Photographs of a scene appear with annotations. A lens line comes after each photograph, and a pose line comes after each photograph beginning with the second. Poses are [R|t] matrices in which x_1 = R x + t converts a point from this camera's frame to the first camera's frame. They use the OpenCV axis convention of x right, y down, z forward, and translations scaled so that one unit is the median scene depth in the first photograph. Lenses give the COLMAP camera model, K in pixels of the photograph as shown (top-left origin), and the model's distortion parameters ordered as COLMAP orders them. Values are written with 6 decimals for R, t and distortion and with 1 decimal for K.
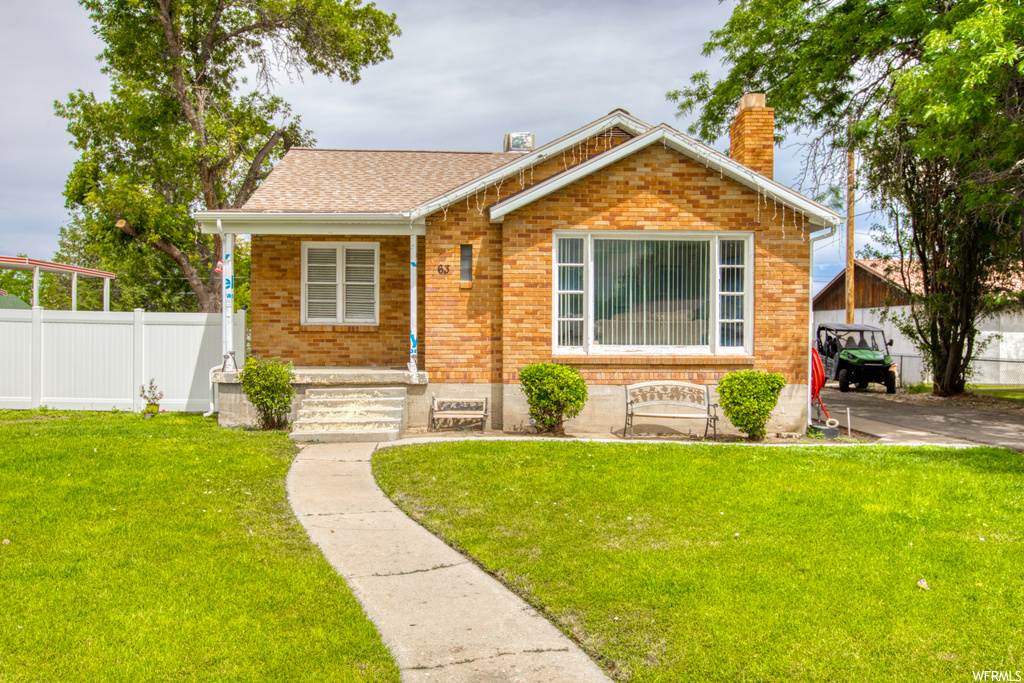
lens RADIAL K [[871.5, 0, 517.3], [0, 871.5, 345.8], [0, 0, 1]] dist [0.049510, 0.013709]
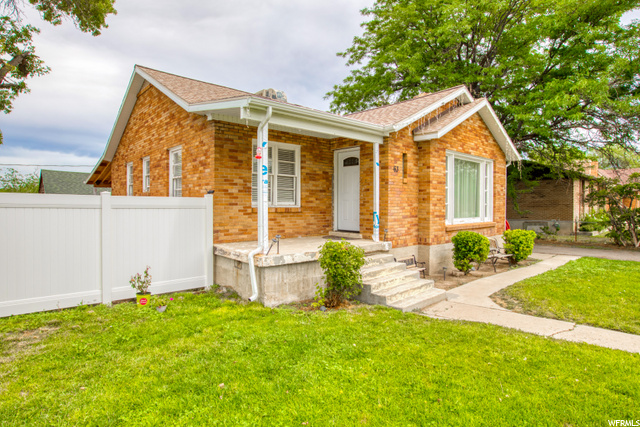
lens RADIAL K [[348.3, 0, 318.1], [0, 348.3, 213.8], [0, 0, 1]] dist [-0.022478, 0.005471]
pose [[0.751940, -0.021856, 0.658869, -0.498199], [0.009890, 0.999712, 0.021875, -0.024669], [-0.659157, -0.009932, 0.751940, 0.577745]]
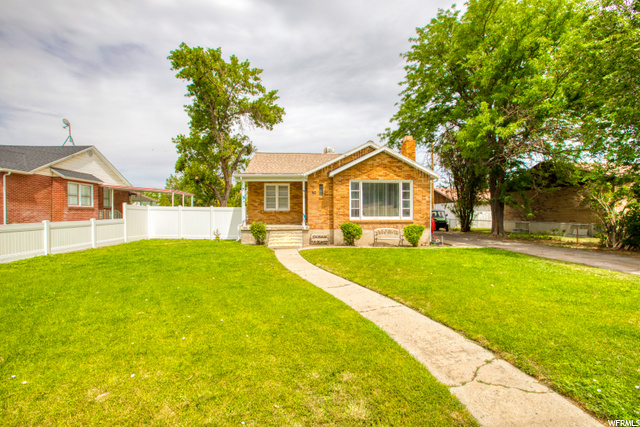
lens RADIAL K [[296.3, 0, 321.4], [0, 296.3, 219.8], [0, 0, 1]] dist [-0.039948, 0.005603]
pose [[0.999450, -0.008513, 0.032062, -0.081525], [0.008178, 0.999911, 0.010584, -0.001870], [-0.032149, -0.010316, 0.999430, -0.039900]]
